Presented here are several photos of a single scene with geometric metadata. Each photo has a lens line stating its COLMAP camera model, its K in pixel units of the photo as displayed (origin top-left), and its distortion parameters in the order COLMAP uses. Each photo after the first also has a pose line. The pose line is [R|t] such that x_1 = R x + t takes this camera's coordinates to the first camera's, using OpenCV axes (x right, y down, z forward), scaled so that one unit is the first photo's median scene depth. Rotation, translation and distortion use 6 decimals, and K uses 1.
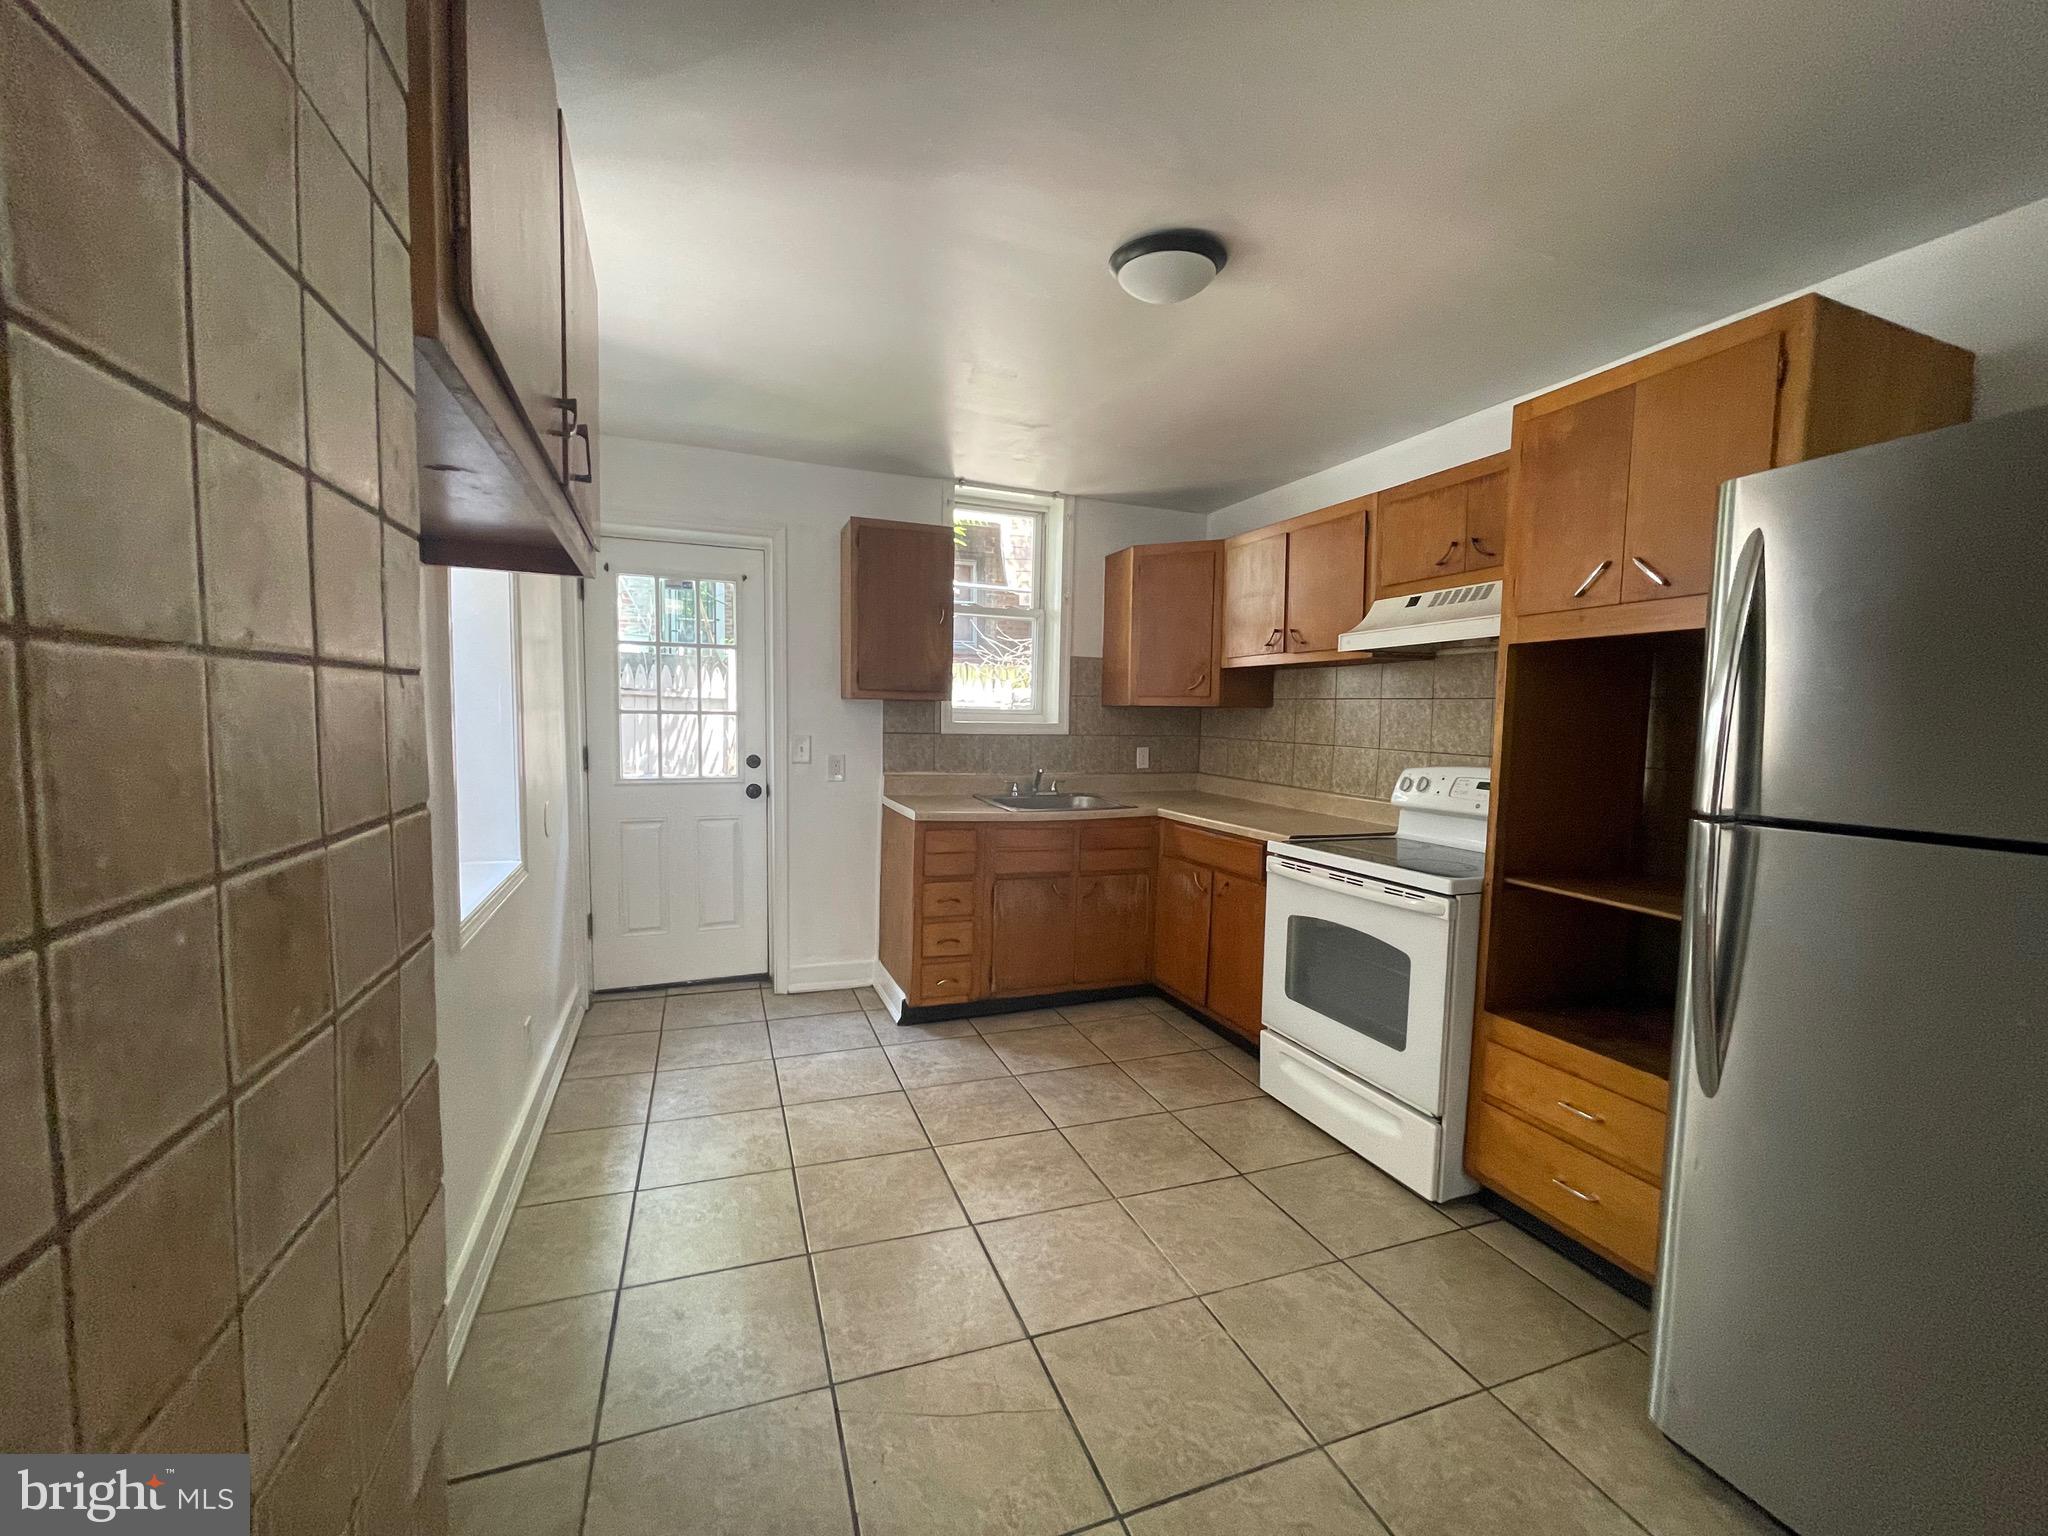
lens RADIAL K [[823.3, 0, 1014.7], [0, 823.3, 769.2], [0, 0, 1]] dist [0.001515, 0.000313]
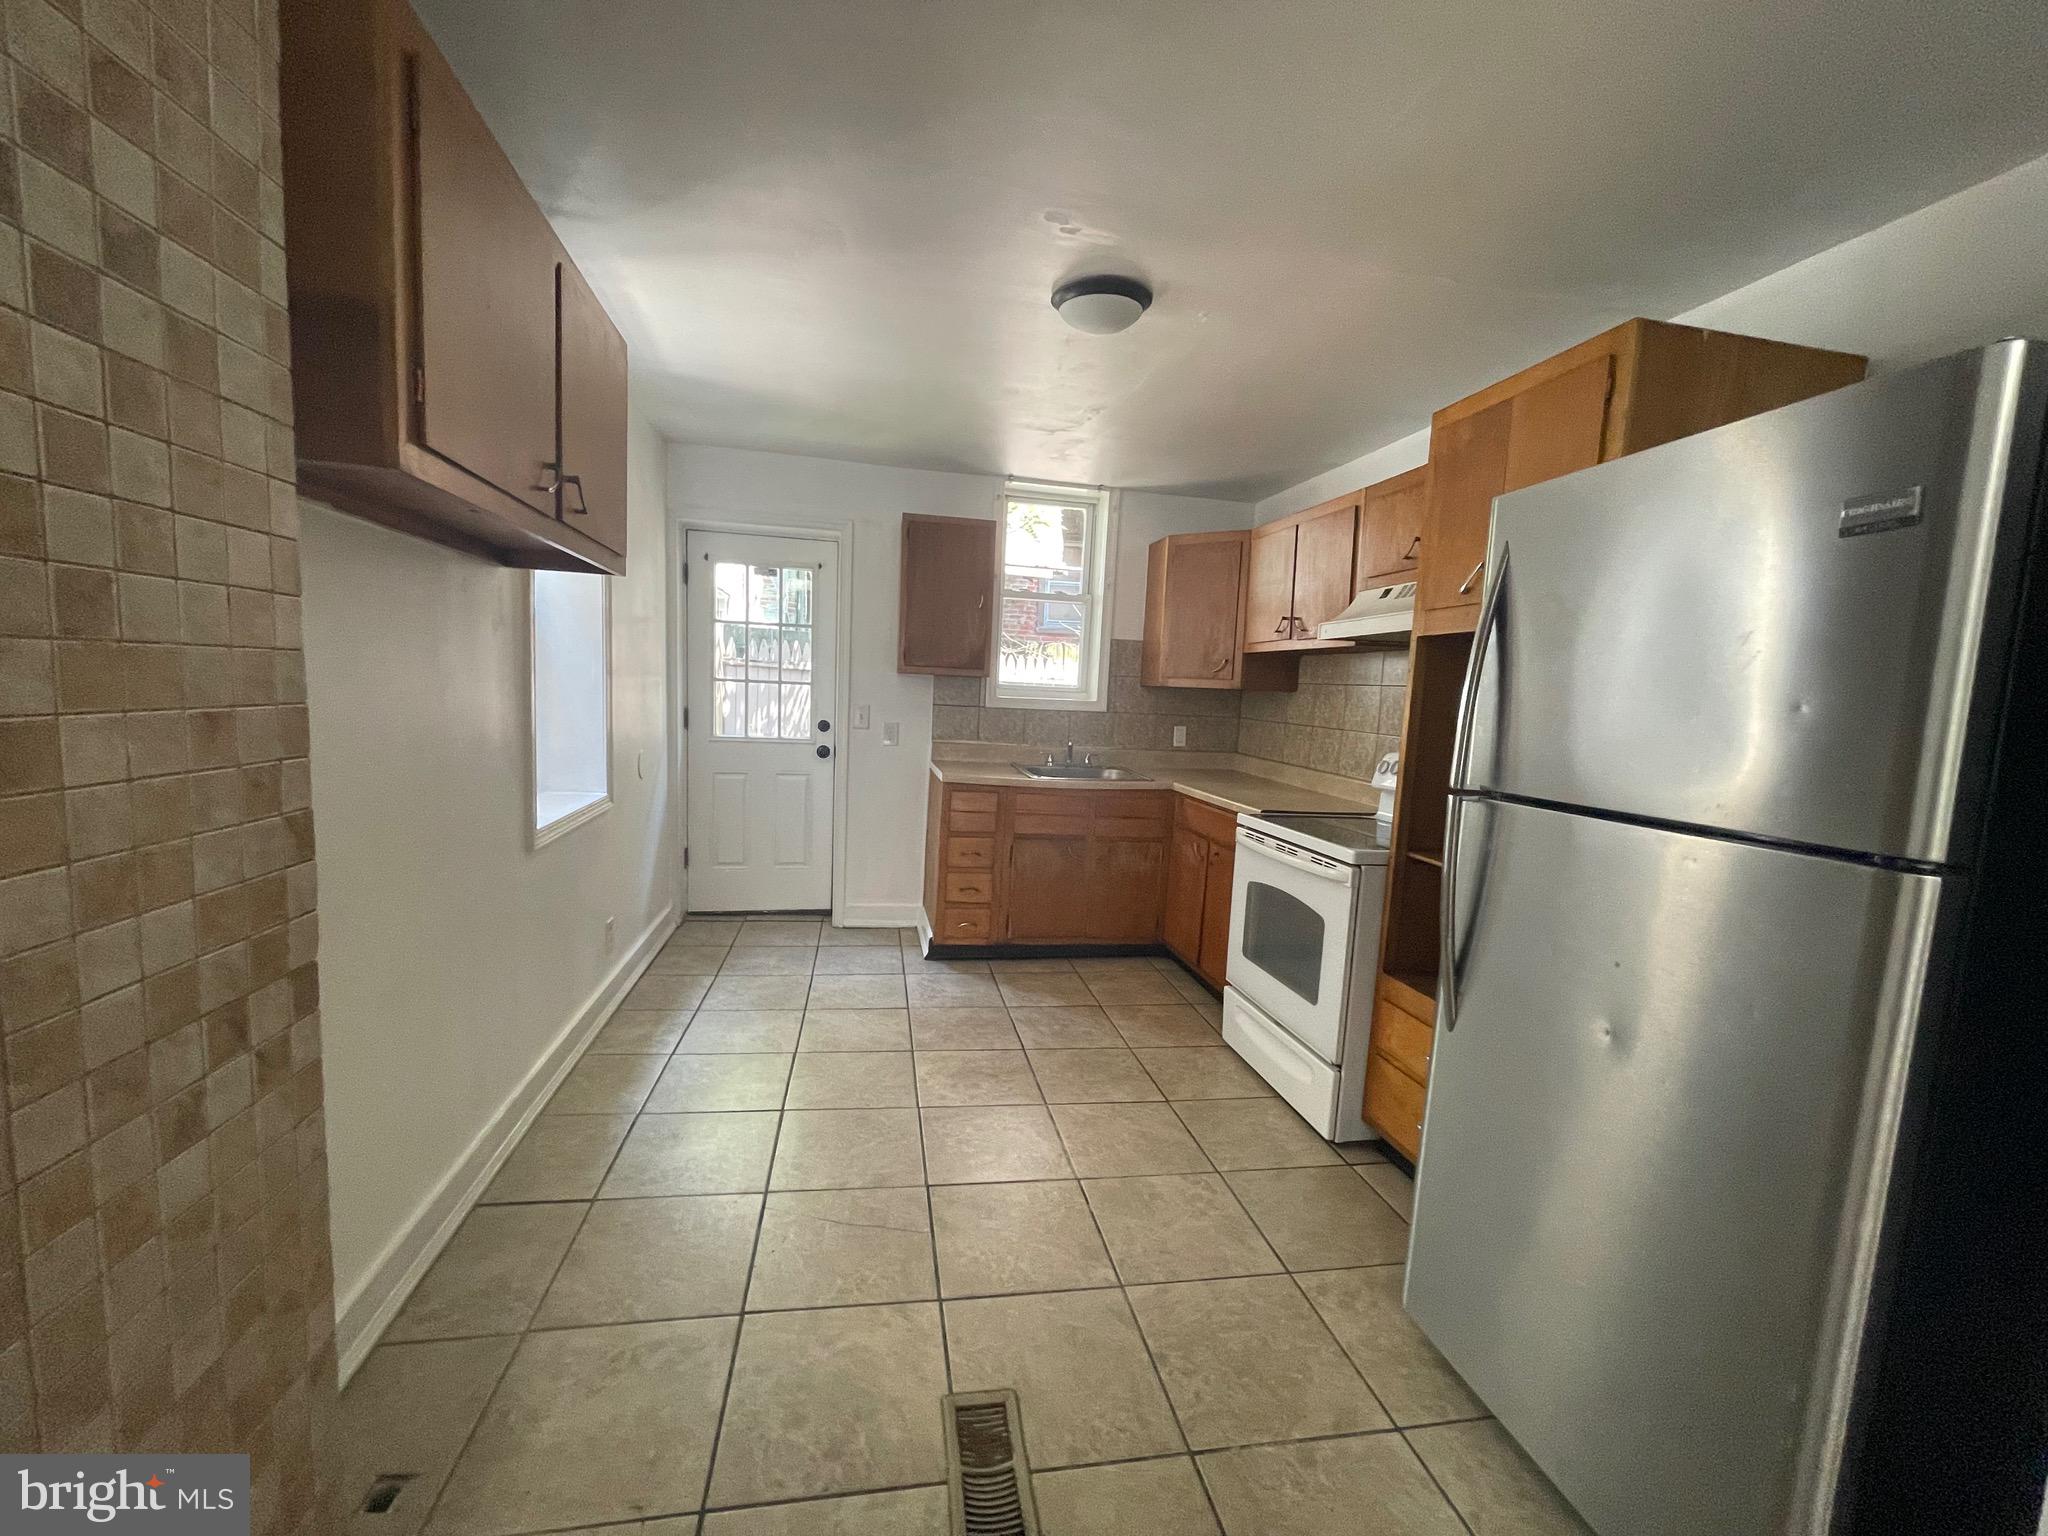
lens RADIAL K [[823.3, 0, 1017.5], [0, 823.3, 768.6], [0, 0, 1]] dist [0.001515, 0.000313]
pose [[0.983512, 0.045203, -0.175103, 0.190375], [-0.040887, 0.998766, 0.028183, 0.008571], [0.176160, -0.020559, 0.984147, -0.109139]]
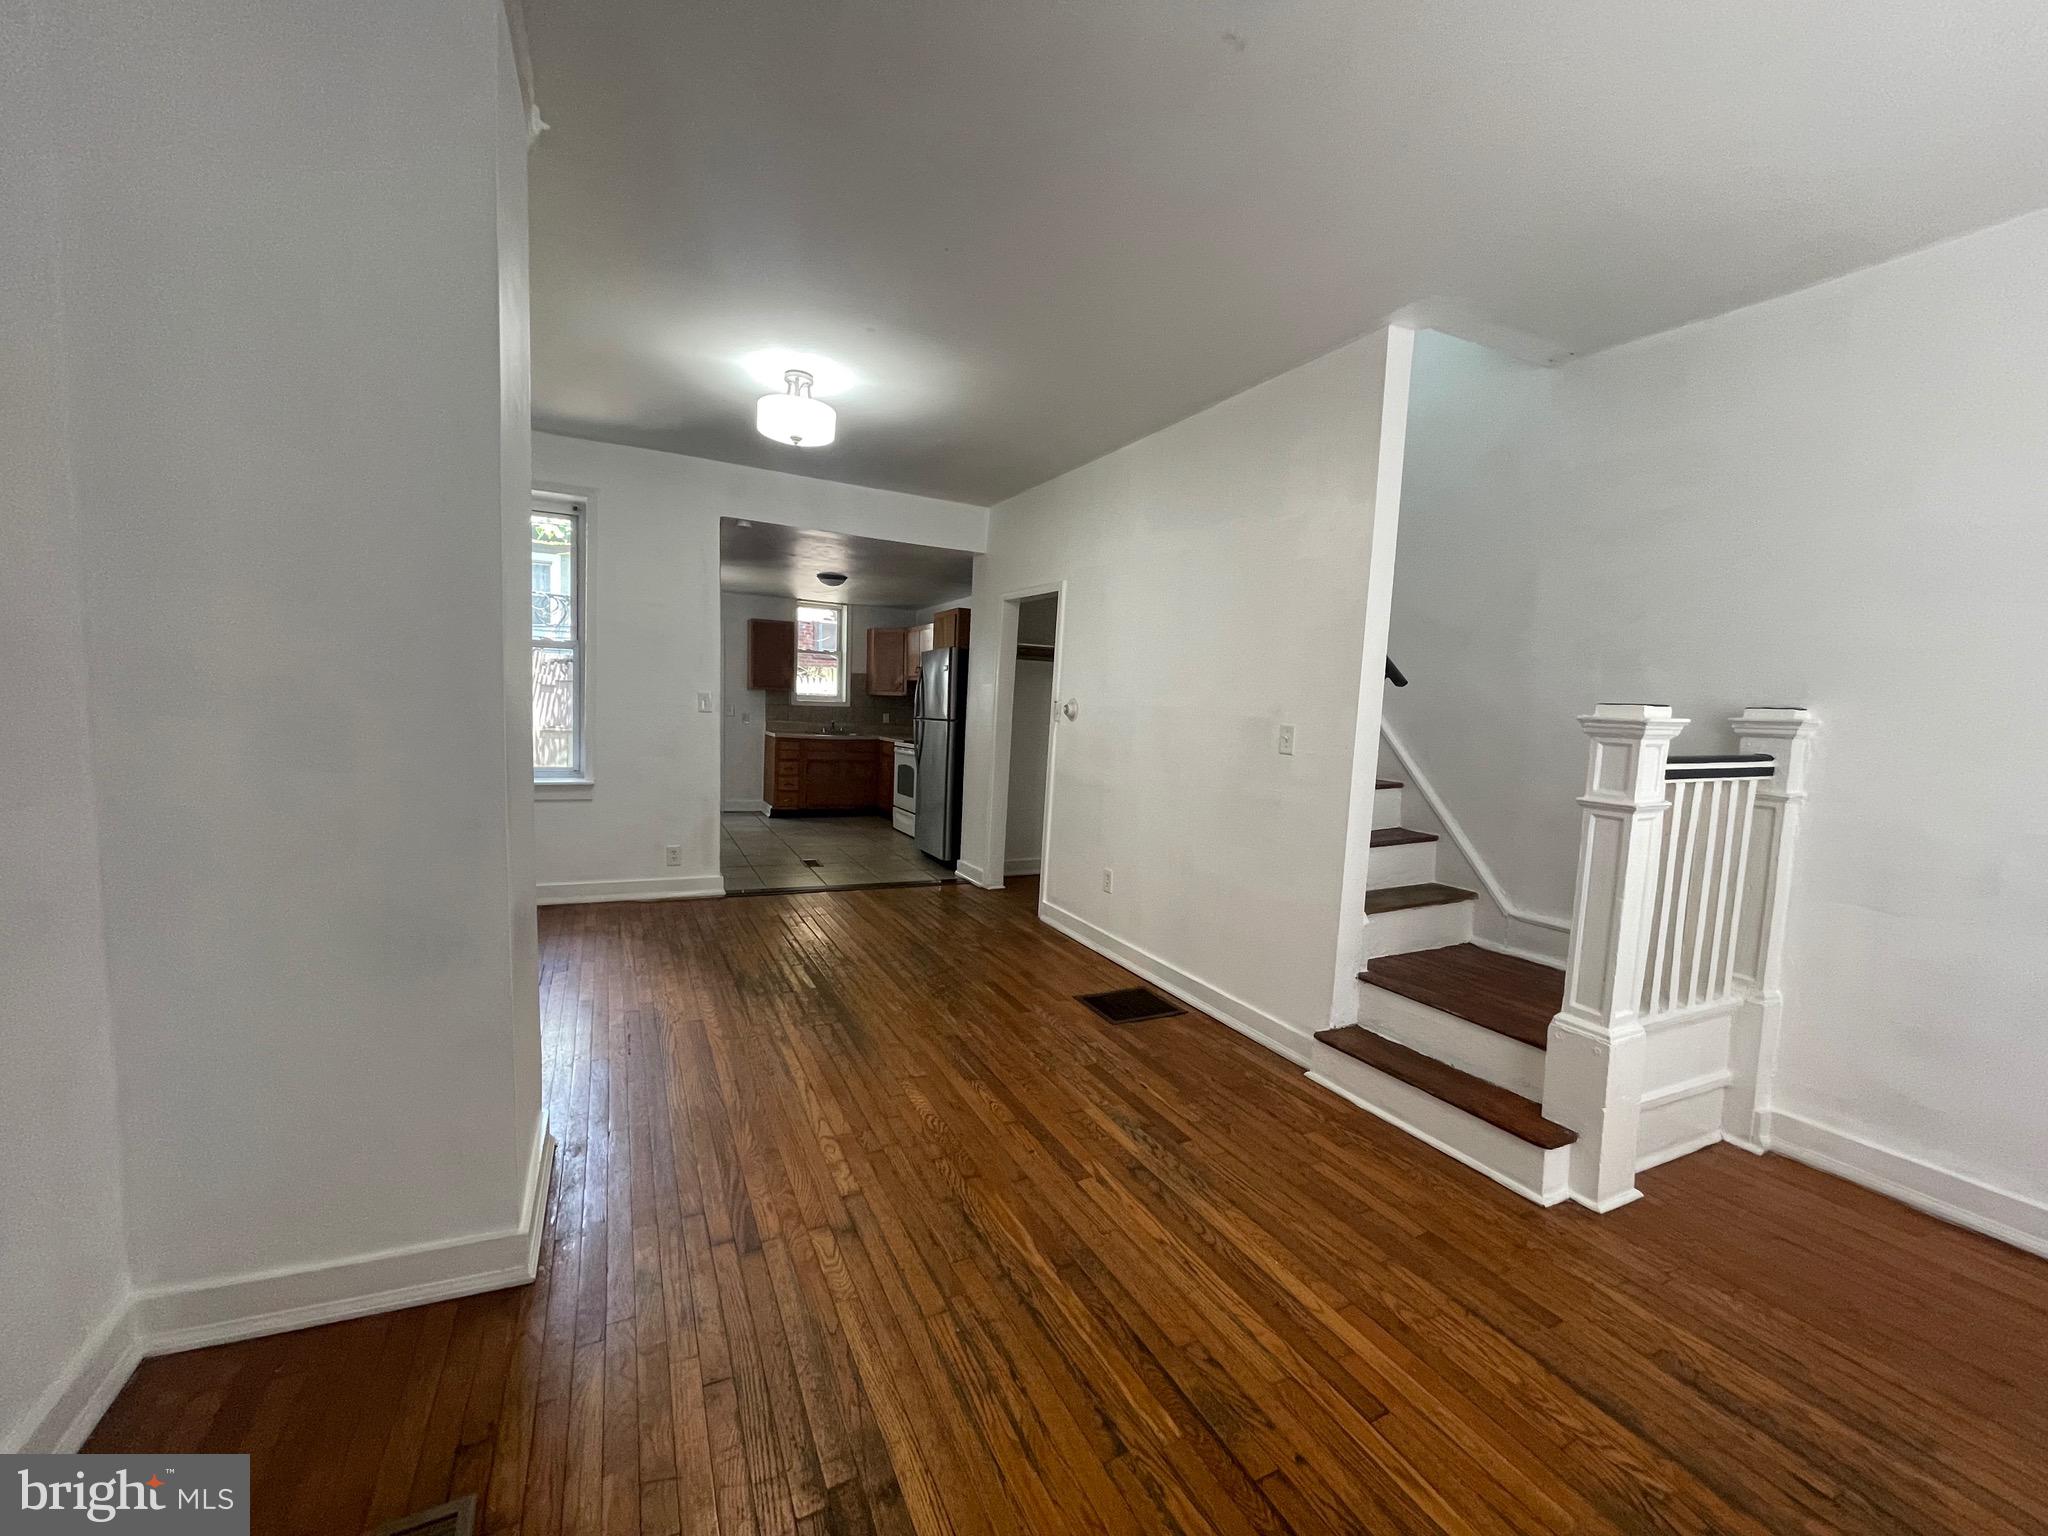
lens RADIAL K [[823.3, 0, 1022.9], [0, 823.3, 771.5], [0, 0, 1]] dist [0.001515, 0.000313]
pose [[0.995861, 0.007961, 0.090537, 0.452171], [-0.009166, 0.999875, 0.012898, 0.138494], [-0.090423, -0.013675, 0.995810, -1.778868]]
